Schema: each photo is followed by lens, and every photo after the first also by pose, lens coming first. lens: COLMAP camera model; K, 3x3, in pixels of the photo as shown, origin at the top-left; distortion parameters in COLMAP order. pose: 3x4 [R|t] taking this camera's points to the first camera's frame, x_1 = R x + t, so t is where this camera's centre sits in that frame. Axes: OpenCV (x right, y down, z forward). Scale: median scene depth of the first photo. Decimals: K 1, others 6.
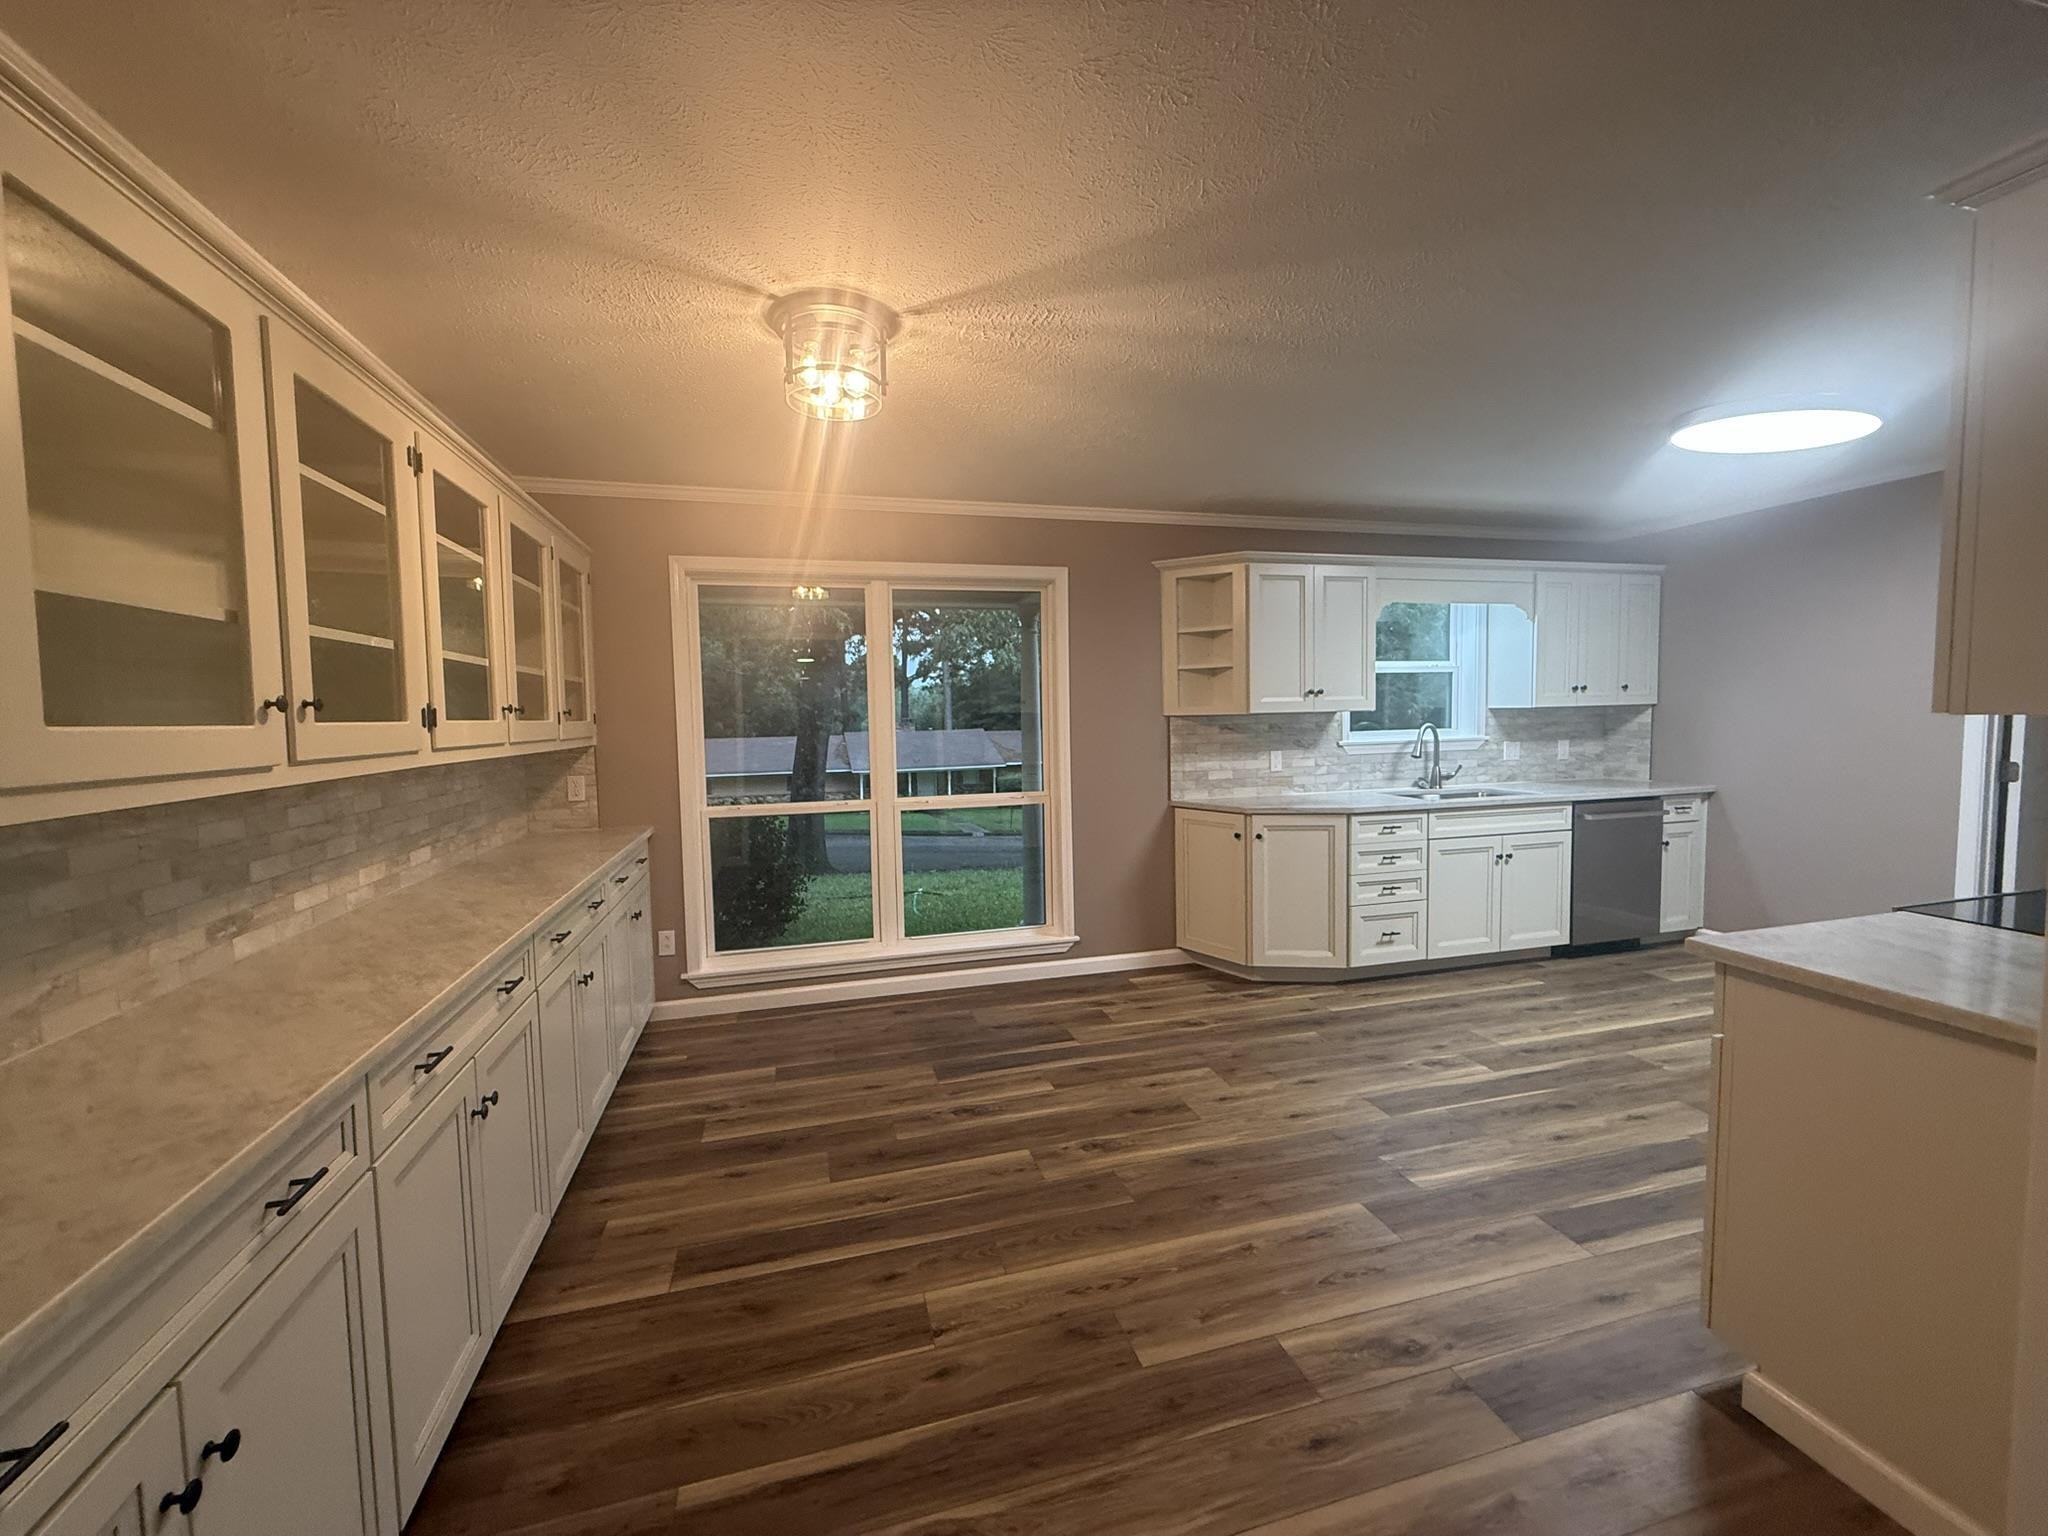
lens RADIAL K [[816.9, 0, 1016.0], [0, 816.9, 764.8], [0, 0, 1]] dist [-0.001300, 0.000393]
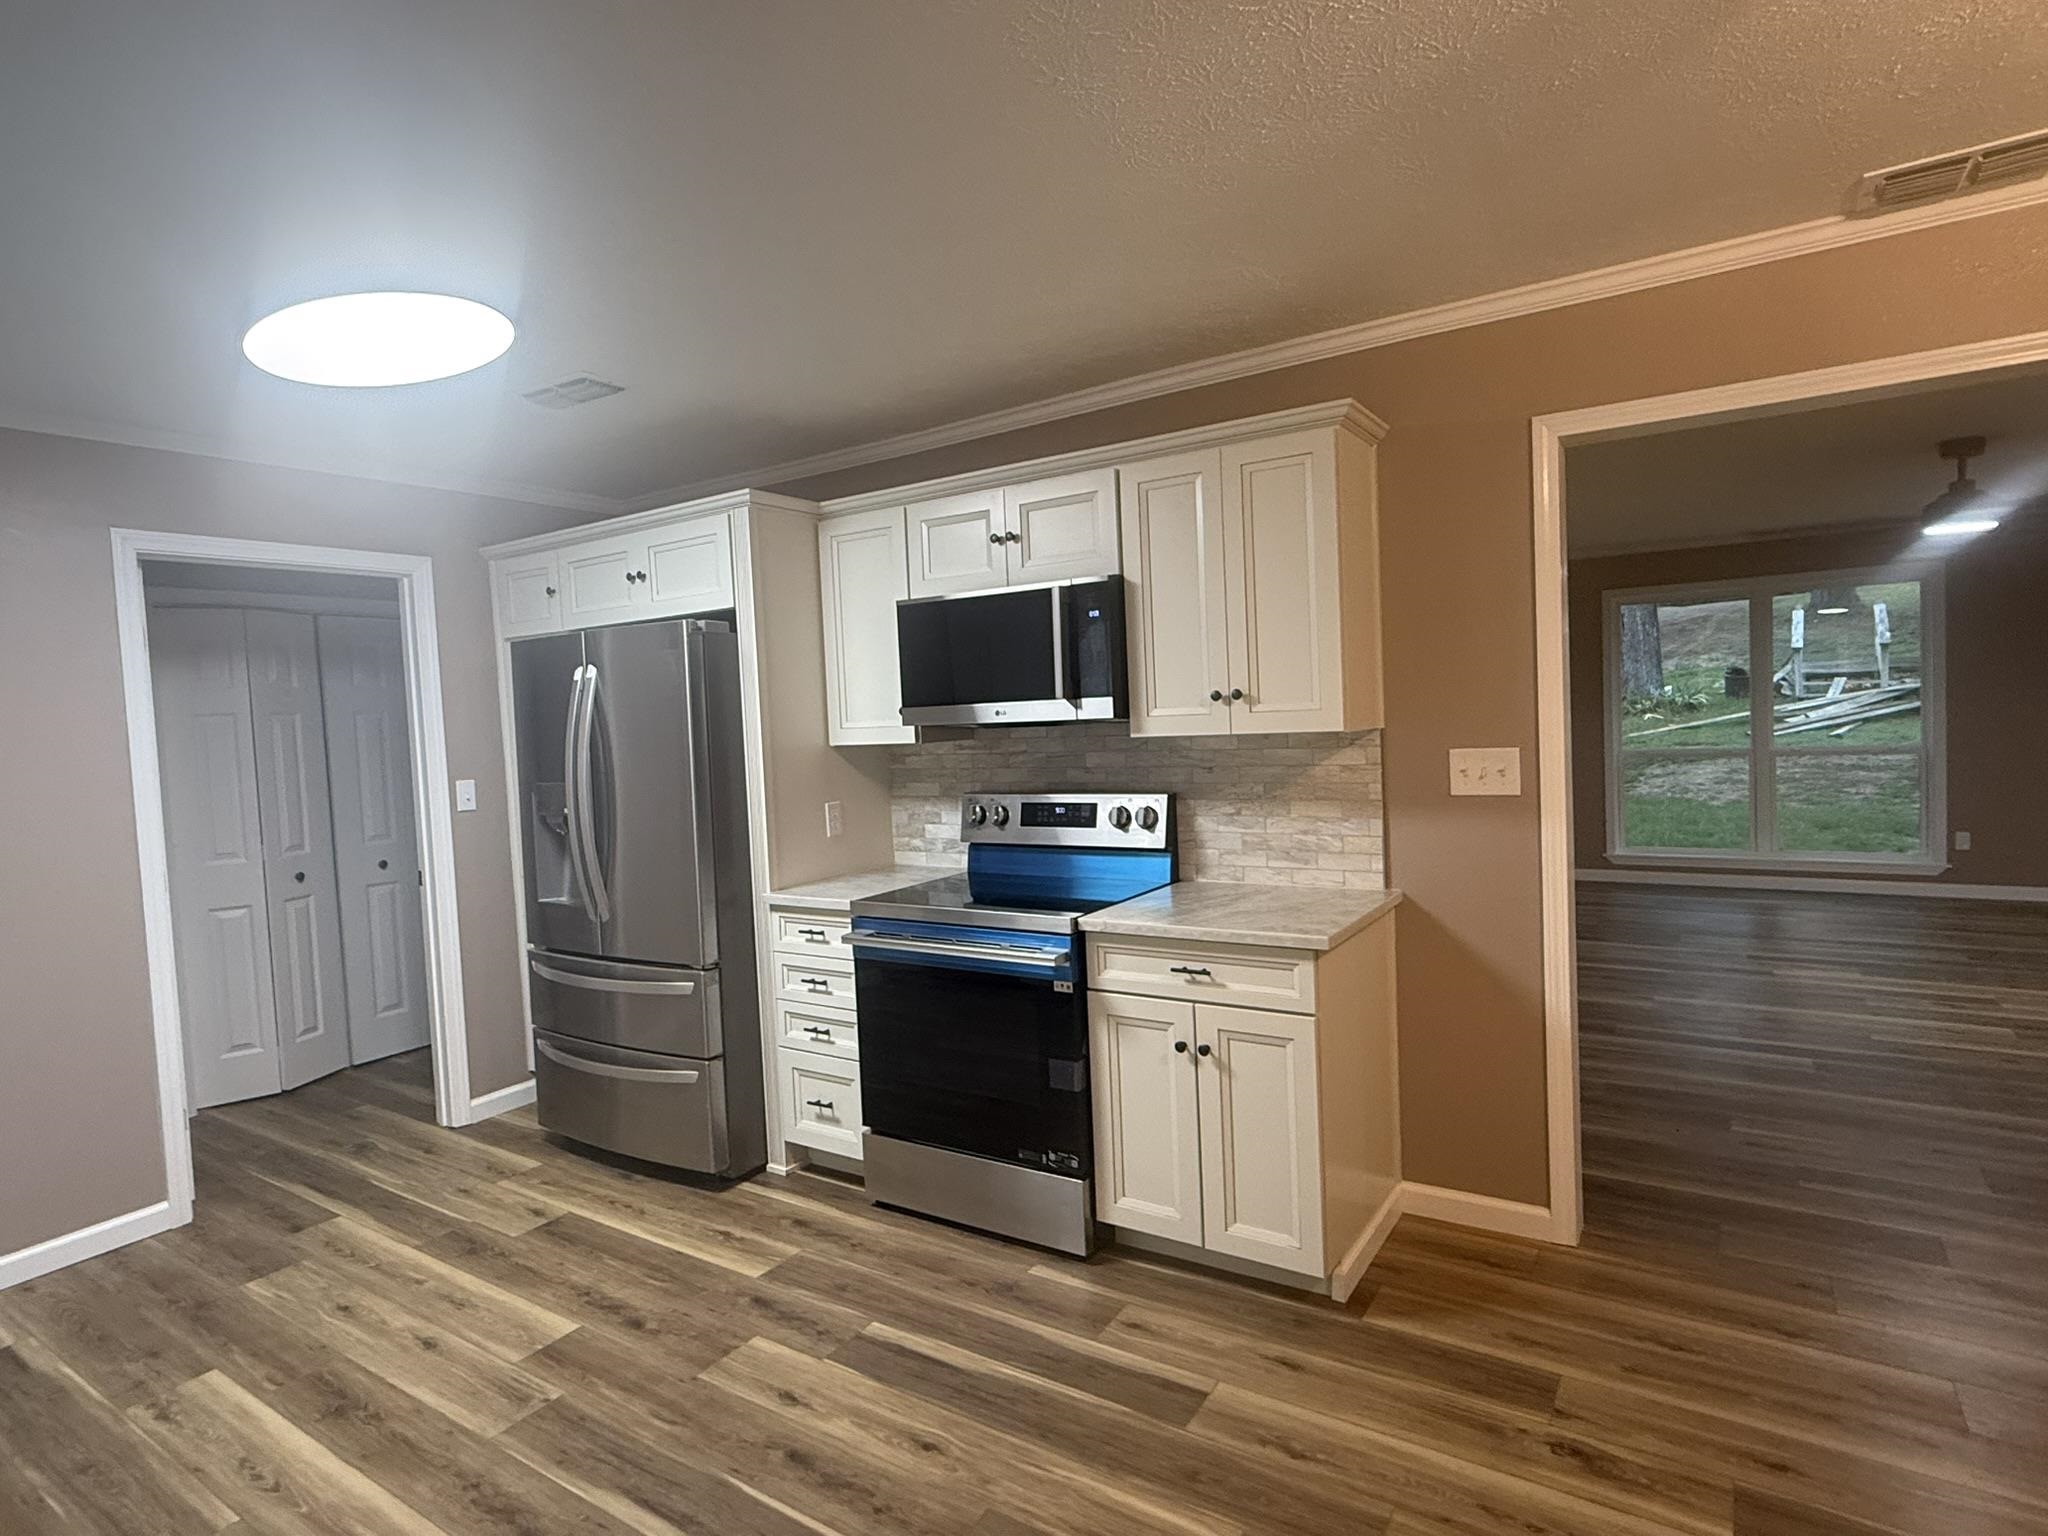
lens RADIAL K [[1068.8, 0, 1029.3], [0, 1068.8, 755.4], [0, 0, 1]] dist [0.001149, -0.000175]
pose [[-0.663842, 0.020656, 0.747588, -0.002818], [0.107770, 0.991827, 0.068293, -0.072393], [-0.740067, 0.125903, -0.660643, 0.914628]]
